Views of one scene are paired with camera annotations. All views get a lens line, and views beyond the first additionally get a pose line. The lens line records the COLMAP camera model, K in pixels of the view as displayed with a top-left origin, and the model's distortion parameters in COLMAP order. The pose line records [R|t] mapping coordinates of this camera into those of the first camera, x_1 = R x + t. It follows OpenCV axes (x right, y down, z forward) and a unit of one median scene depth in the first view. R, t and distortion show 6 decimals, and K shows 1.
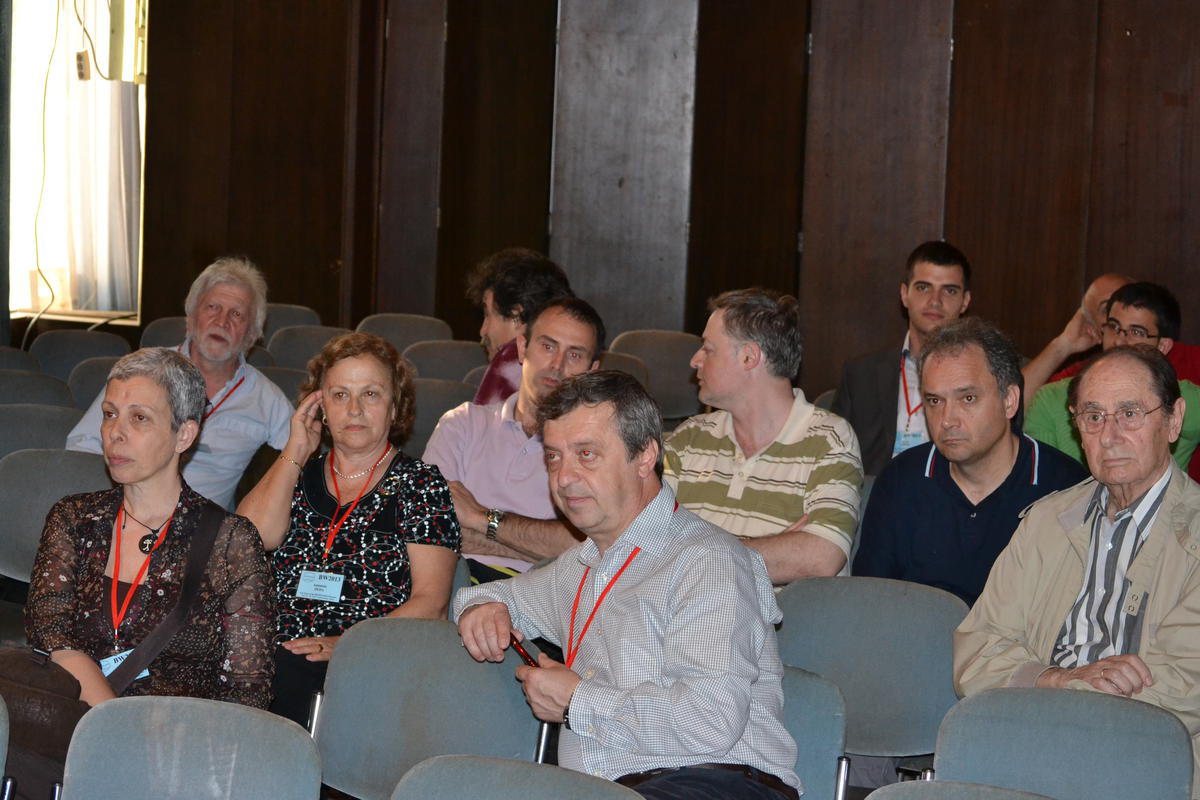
lens RADIAL K [[2775.4, 0, 600.0], [0, 2775.4, 400.0], [0, 0, 1]] dist [-0.356153, 0.335766]
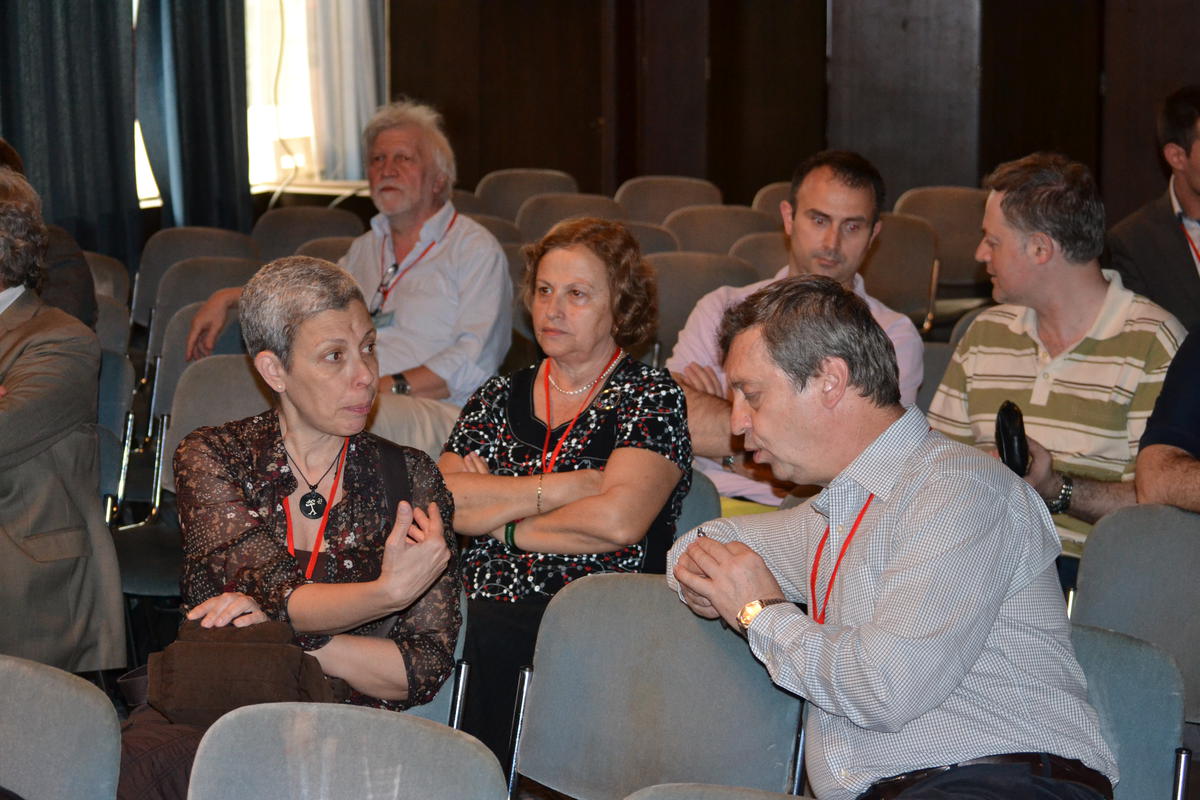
lens RADIAL K [[2775.4, 0, 600.0], [0, 2775.4, 400.0], [0, 0, 1]] dist [-0.356153, 0.335766]
pose [[0.993537, -0.025589, -0.110589, 0.009814], [0.031636, 0.998079, 0.053276, -0.013675], [0.109013, -0.056430, 0.992437, 0.182620]]
